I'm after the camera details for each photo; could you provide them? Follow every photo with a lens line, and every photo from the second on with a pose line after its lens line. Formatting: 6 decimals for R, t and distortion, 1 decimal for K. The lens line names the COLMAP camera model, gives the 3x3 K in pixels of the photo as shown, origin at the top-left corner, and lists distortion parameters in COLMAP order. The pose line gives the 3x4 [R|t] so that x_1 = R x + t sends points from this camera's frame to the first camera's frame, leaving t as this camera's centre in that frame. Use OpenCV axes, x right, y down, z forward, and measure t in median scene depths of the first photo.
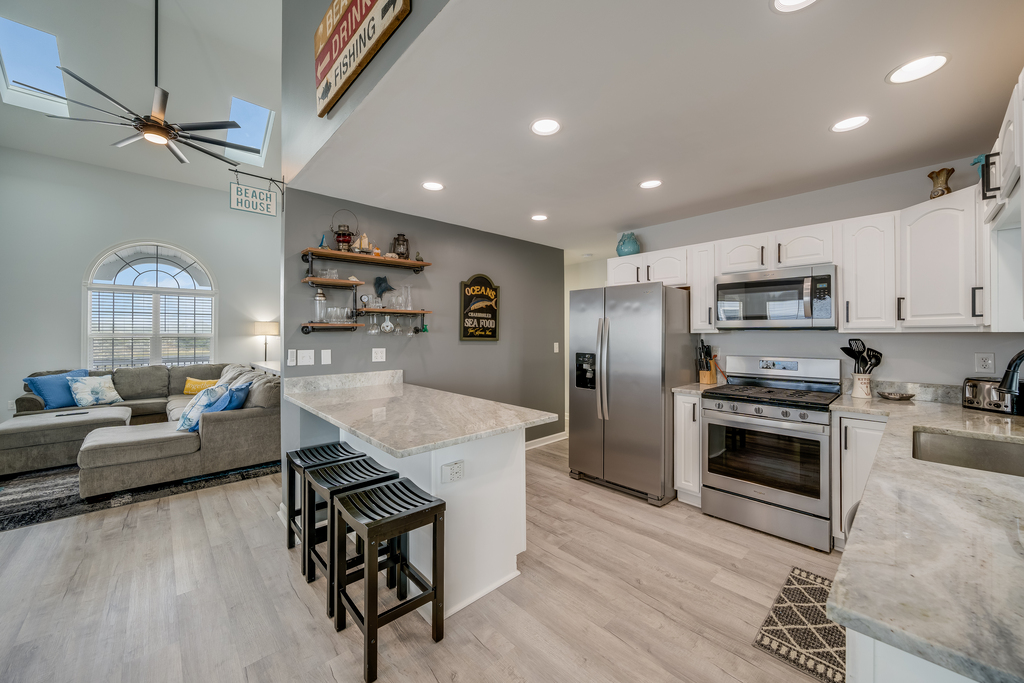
lens RADIAL K [[378.7, 0, 517.6], [0, 378.7, 335.7], [0, 0, 1]] dist [0.000387, 0.000016]
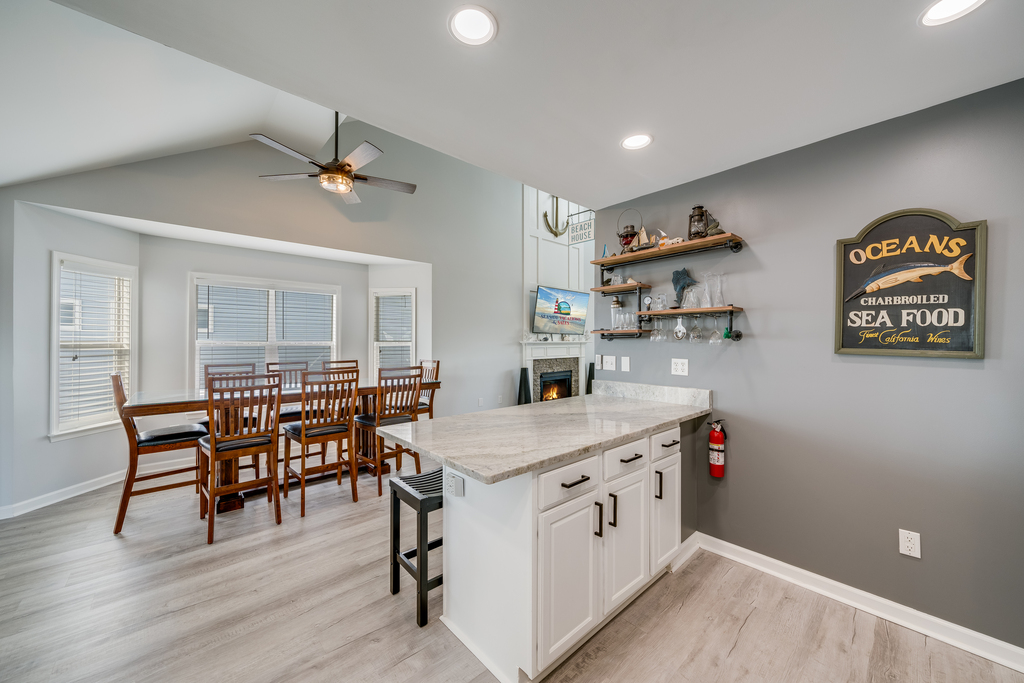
lens RADIAL K [[378.7, 0, 518.1], [0, 378.7, 341.6], [0, 0, 1]] dist [0.000387, 0.000016]
pose [[-0.010160, 0.008887, -0.999909, 0.444333], [-0.000308, 0.999960, 0.008890, -0.010272], [0.999948, 0.000398, -0.010156, 0.659941]]
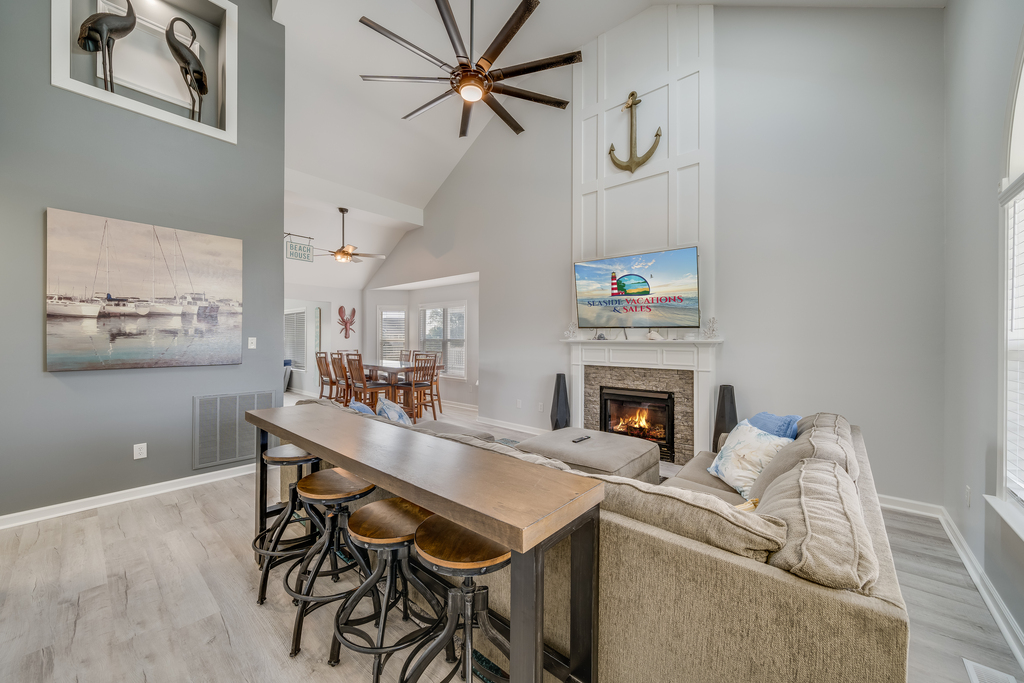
lens RADIAL K [[378.7, 0, 513.3], [0, 378.7, 340.1], [0, 0, 1]] dist [0.000387, 0.000016]
pose [[-0.995781, -0.002474, -0.091723, -0.206992], [-0.002493, 0.999997, 0.000095, -0.002201], [0.091723, 0.000323, -0.995785, 1.260476]]
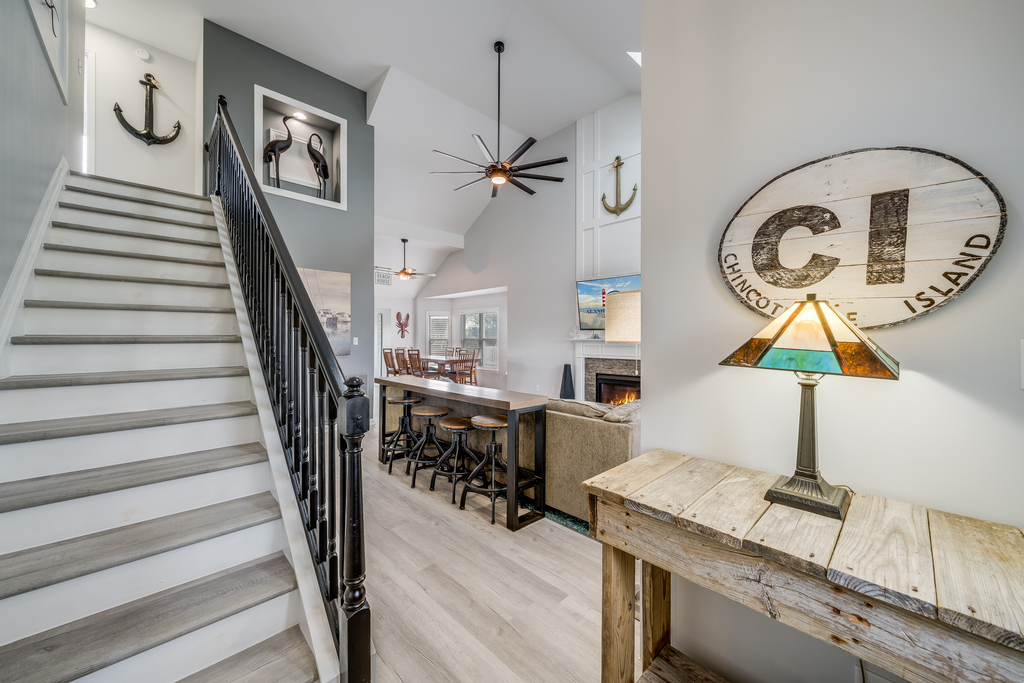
lens RADIAL K [[378.7, 0, 513.5], [0, 378.7, 337.7], [0, 0, 1]] dist [0.000387, 0.000016]
pose [[-0.999998, -0.000718, -0.001798, -0.221677], [-0.000710, 0.999988, -0.004811, -0.001154], [0.001802, -0.004810, -0.999987, 1.470304]]
